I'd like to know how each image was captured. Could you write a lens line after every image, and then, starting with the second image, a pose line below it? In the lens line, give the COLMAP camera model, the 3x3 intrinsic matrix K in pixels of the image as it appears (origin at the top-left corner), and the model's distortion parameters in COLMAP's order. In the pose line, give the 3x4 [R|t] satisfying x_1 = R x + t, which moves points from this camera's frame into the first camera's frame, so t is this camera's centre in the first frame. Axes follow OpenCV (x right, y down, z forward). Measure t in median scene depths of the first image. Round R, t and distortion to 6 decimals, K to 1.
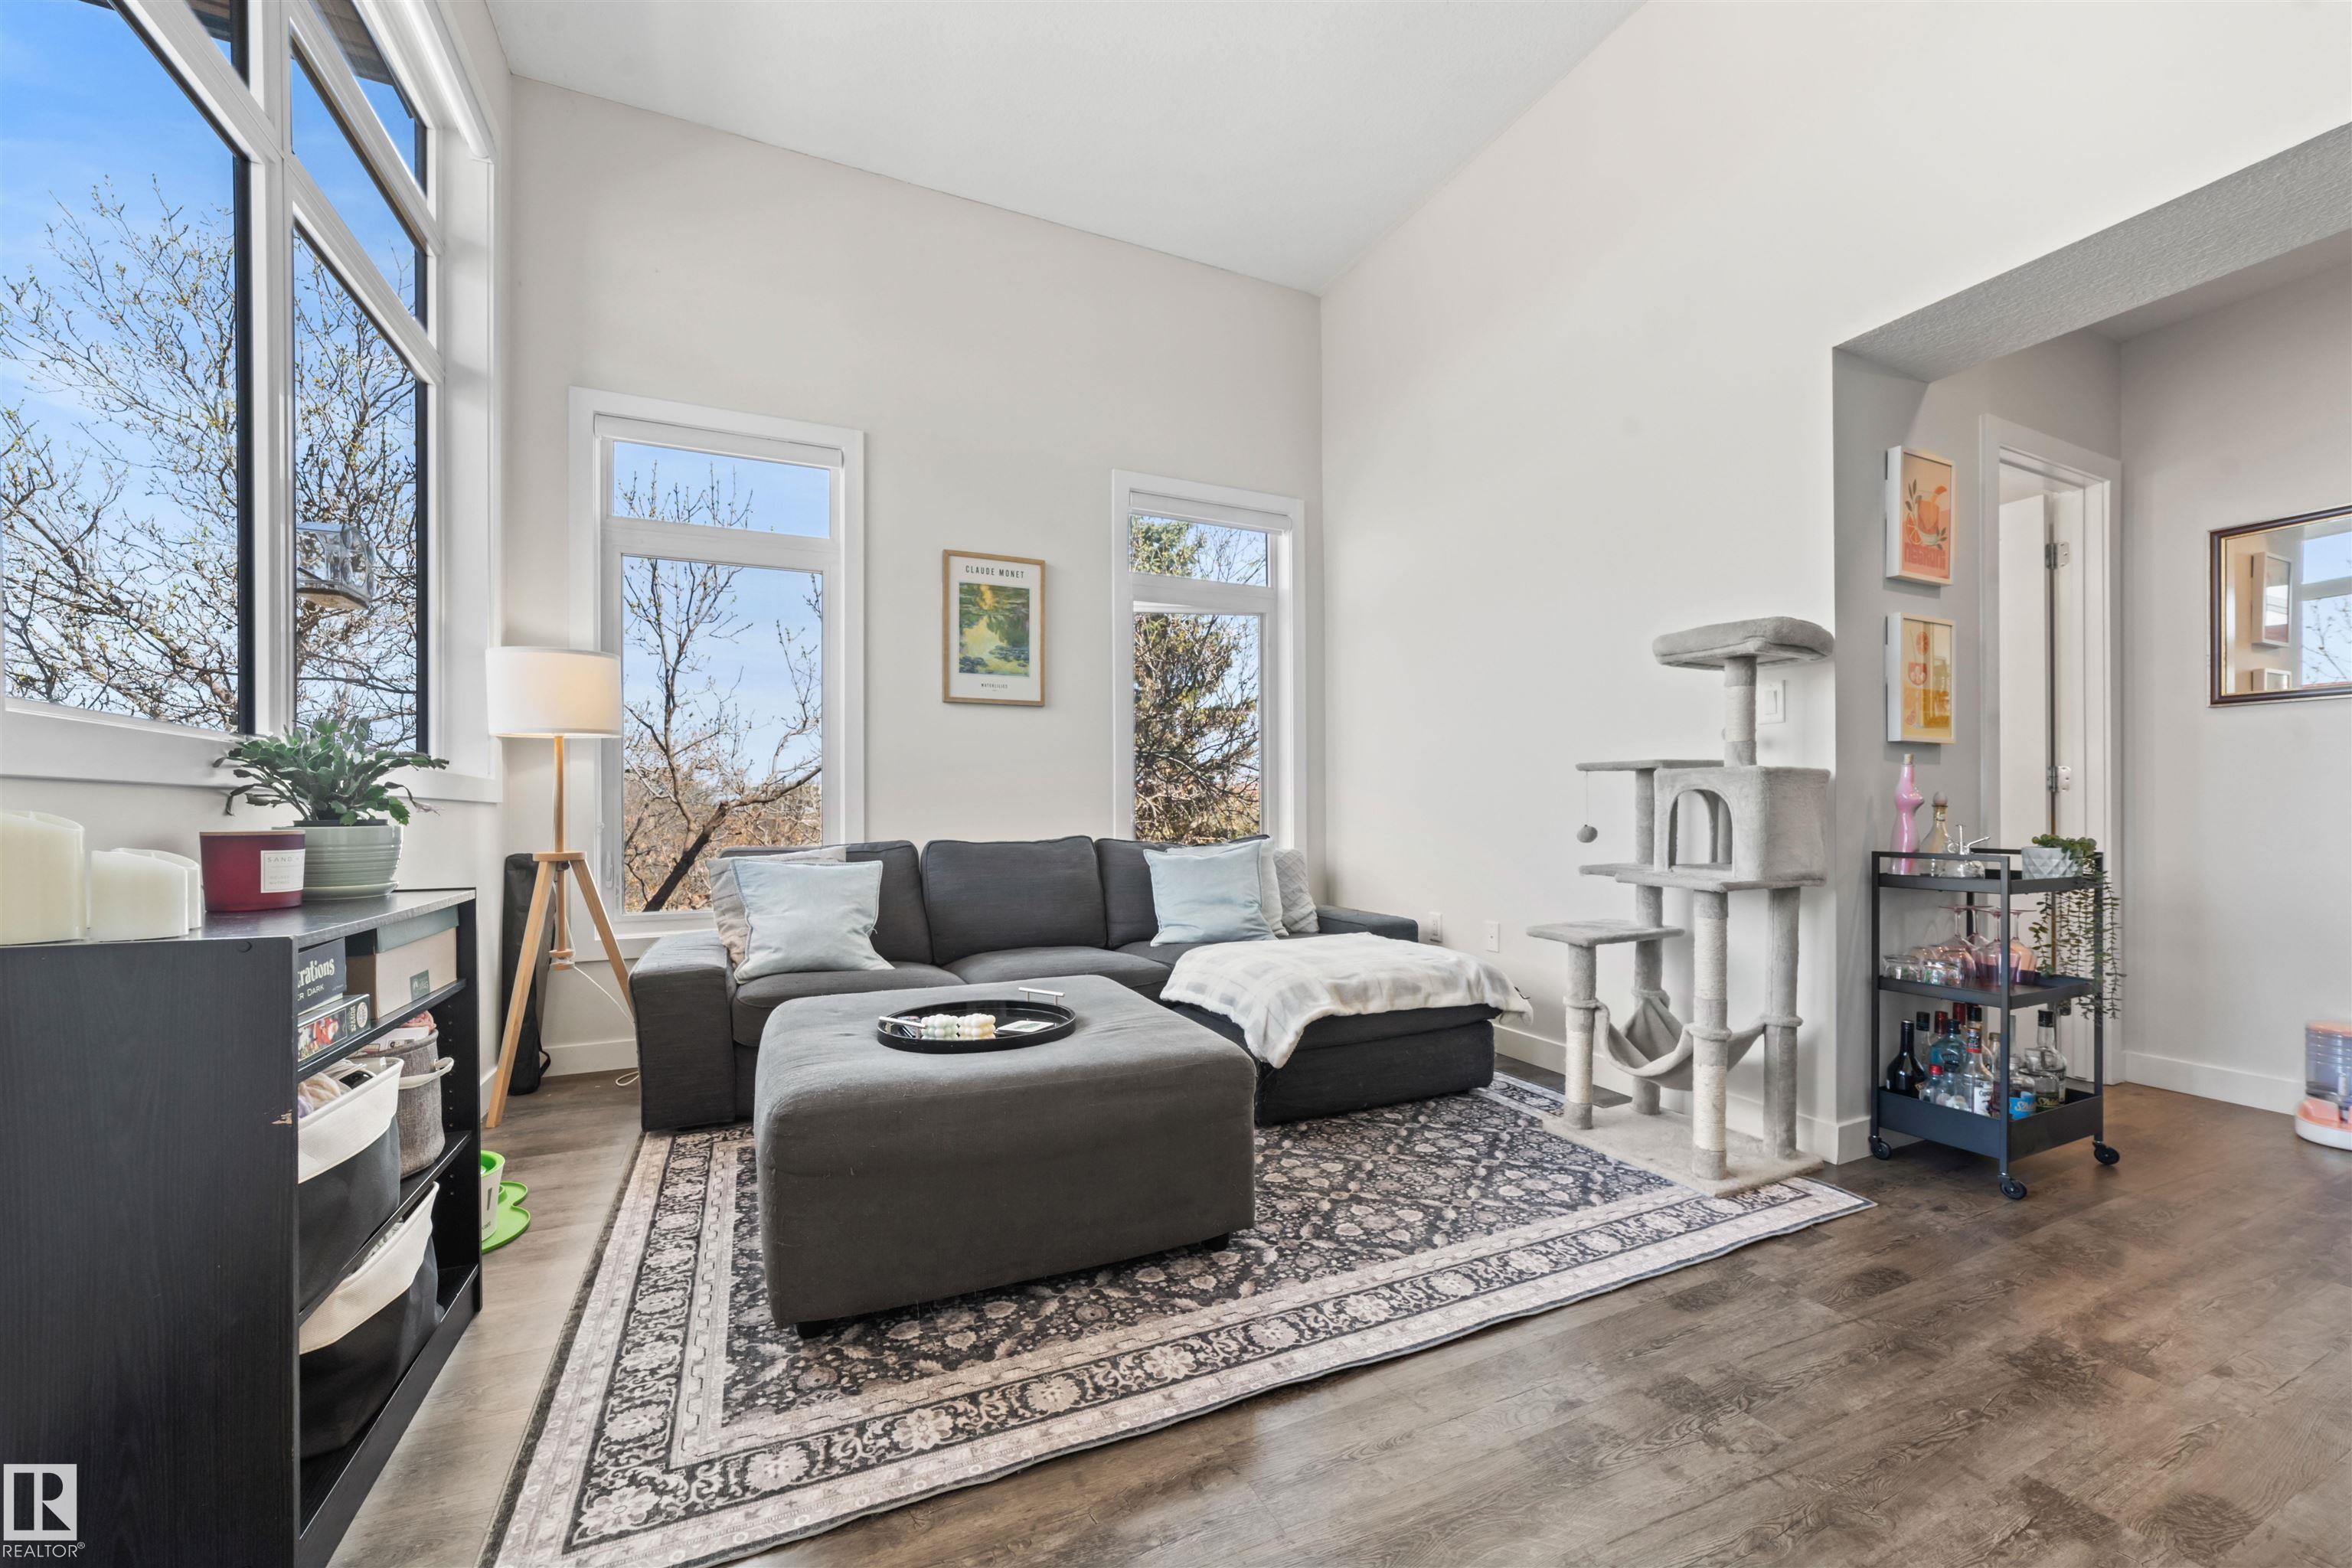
lens RADIAL K [[917.5, 0, 1178.1], [0, 917.5, 793.6], [0, 0, 1]] dist [-0.021484, 0.007585]
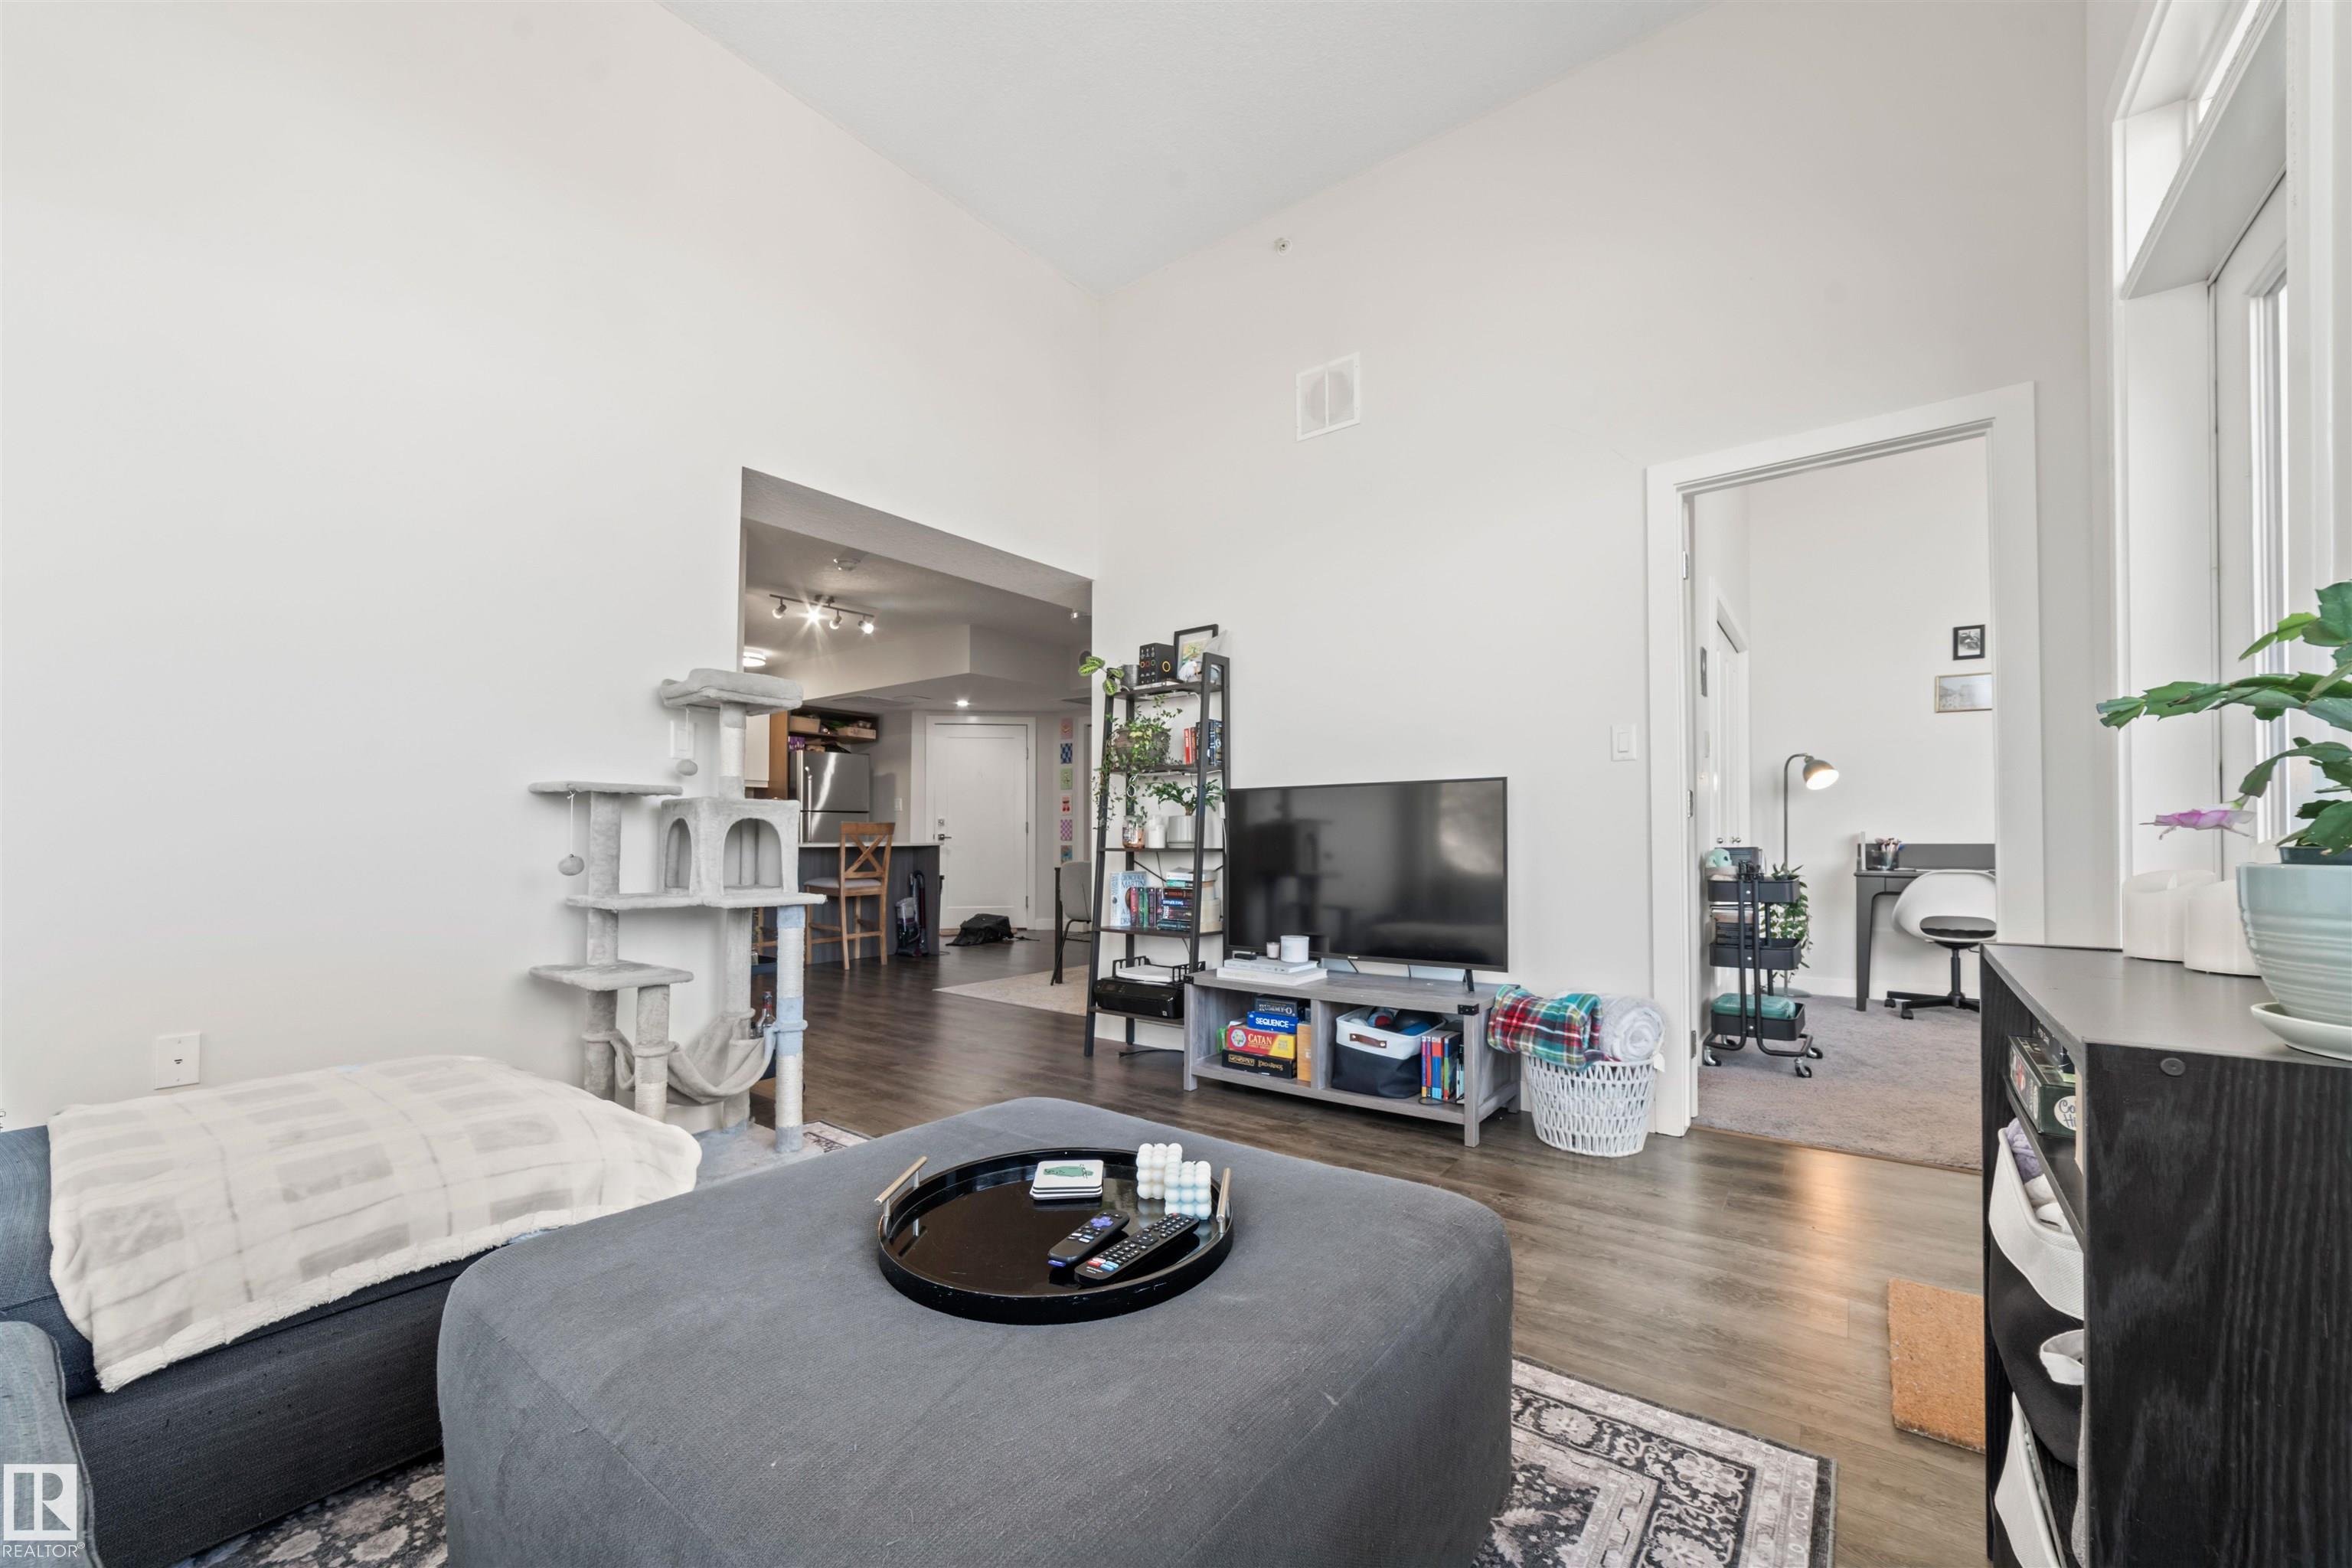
lens RADIAL K [[917.5, 0, 1178.1], [0, 917.5, 793.6], [0, 0, 1]] dist [-0.021484, 0.007585]
pose [[-0.474656, 0.042064, 0.879166, -0.791247], [-0.015136, 0.998320, -0.055936, 0.025009], [-0.880041, -0.039857, -0.473222, 1.275936]]
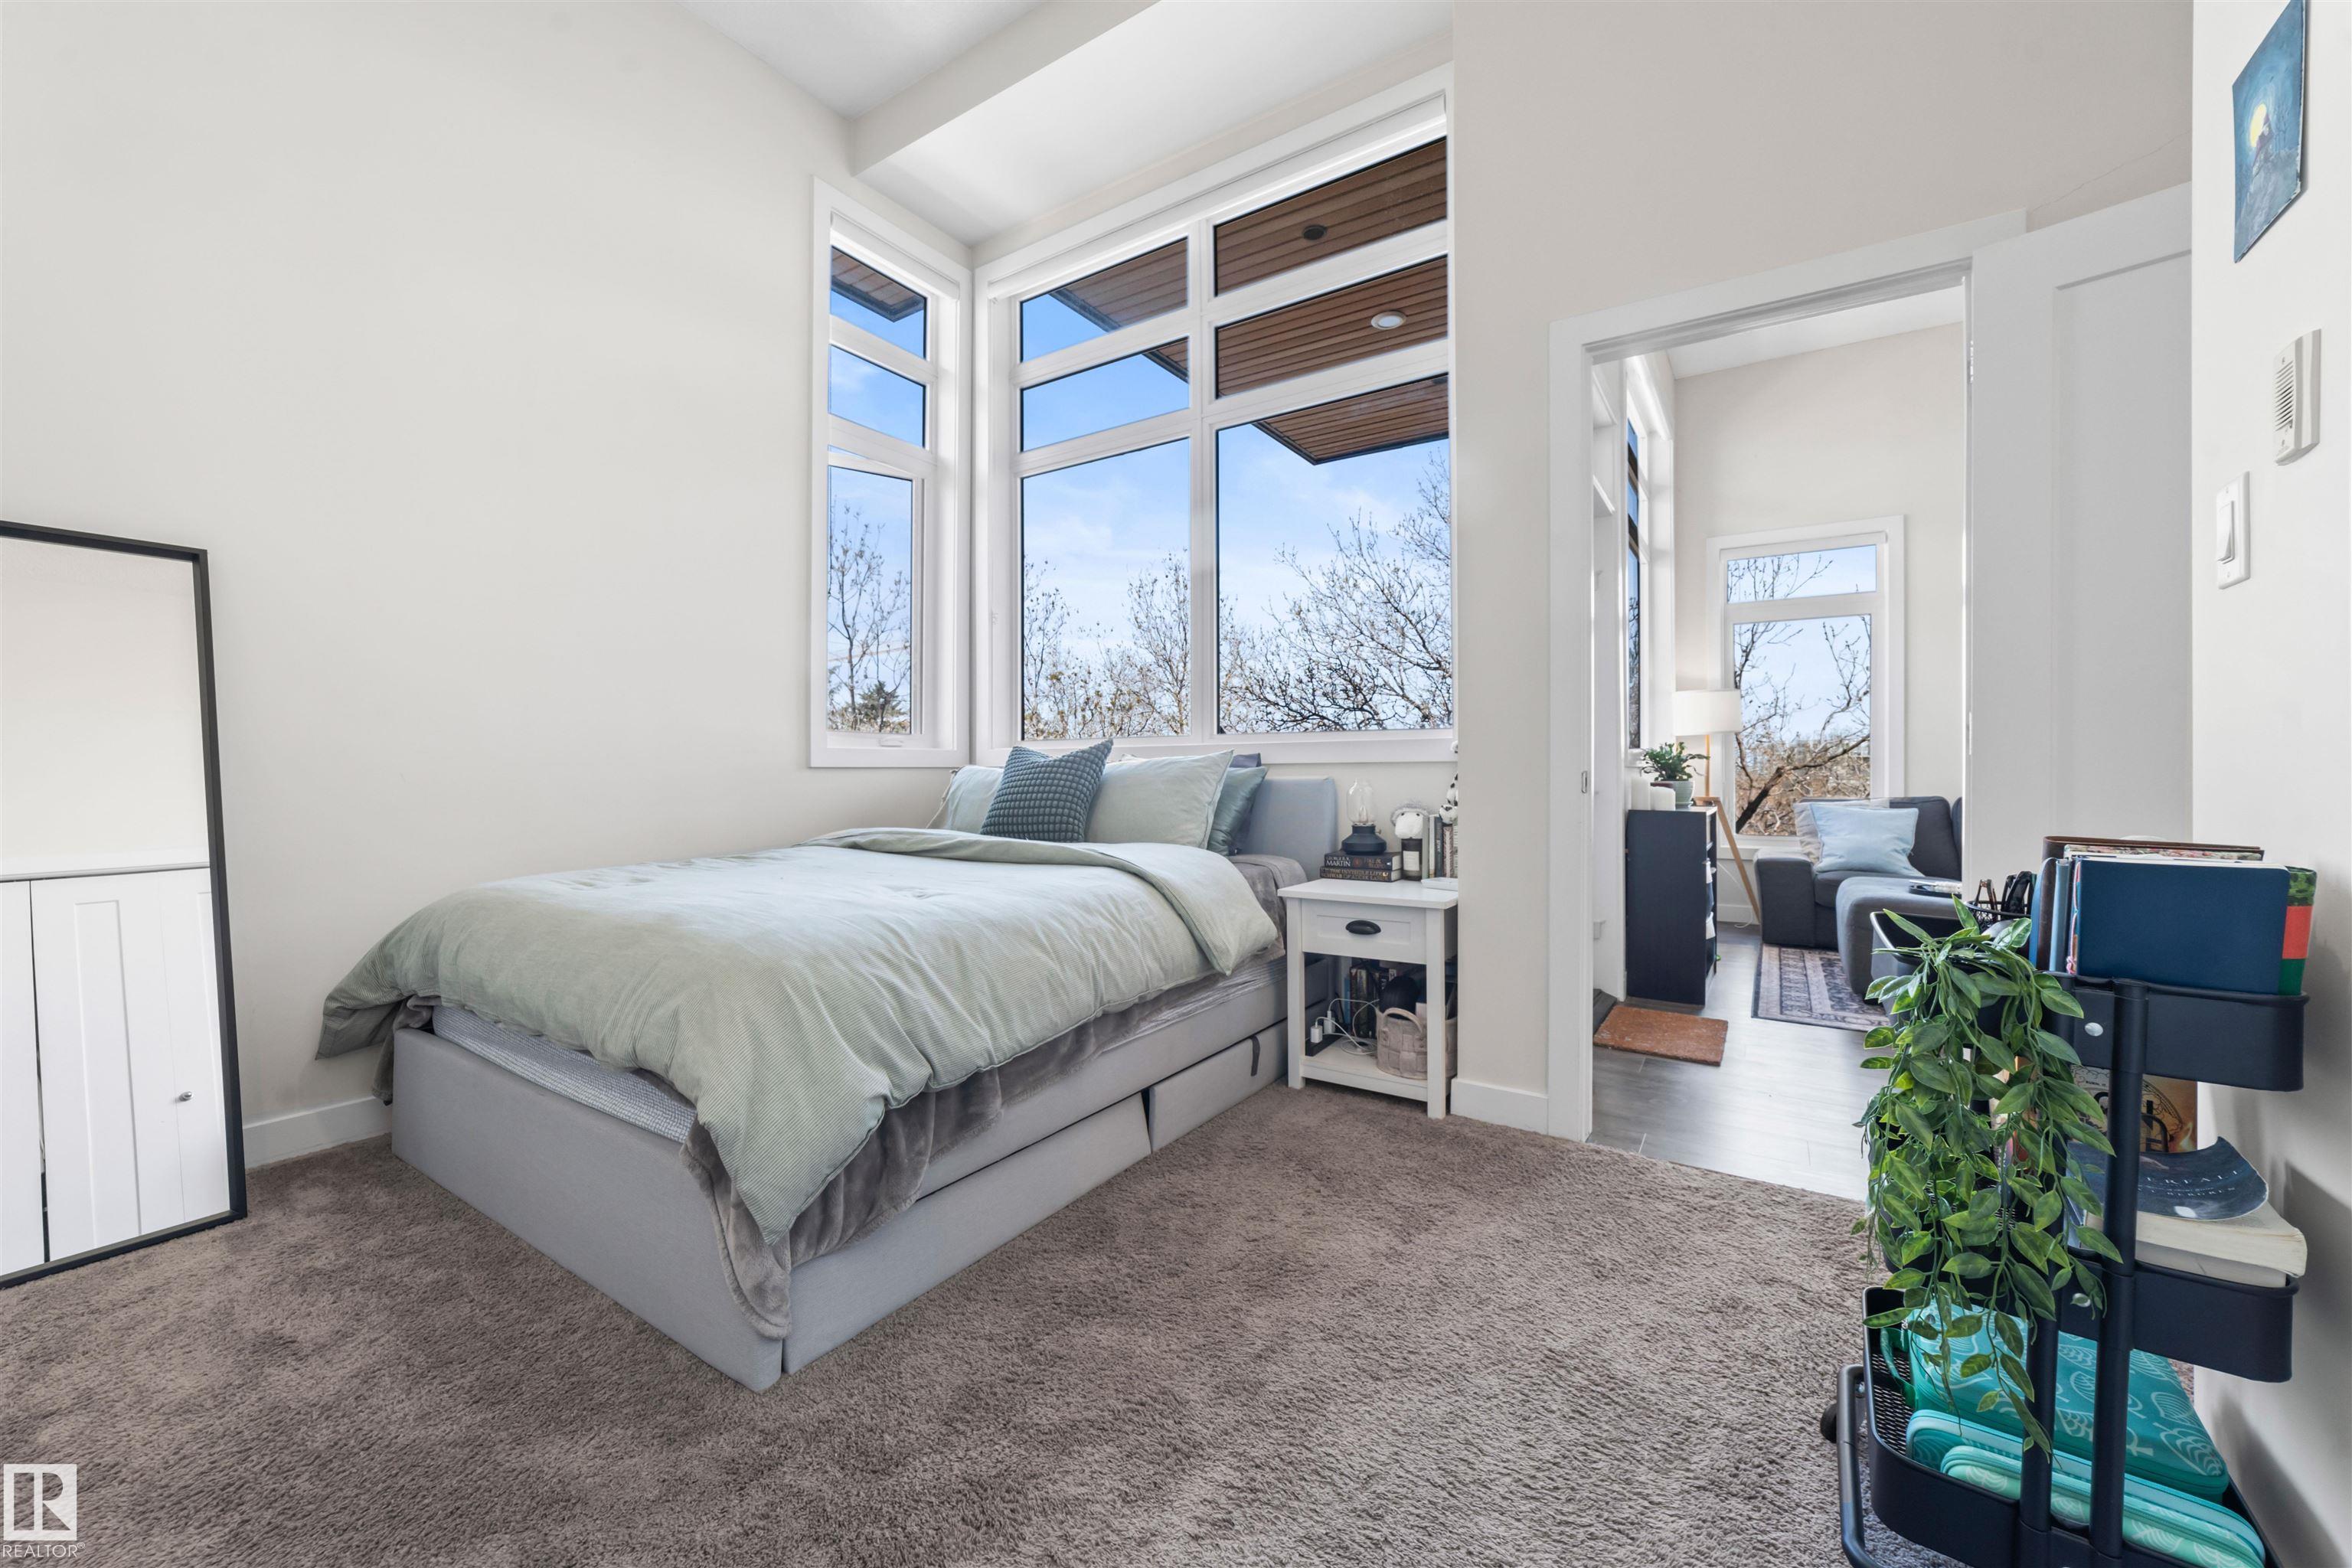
lens RADIAL K [[917.5, 0, 1178.1], [0, 917.5, 793.6], [0, 0, 1]] dist [-0.021484, 0.007585]
pose [[0.533729, 0.019513, -0.845431, 0.492615], [0.017894, 0.999249, 0.034359, -0.039335], [0.845466, -0.033466, 0.532979, -1.405315]]
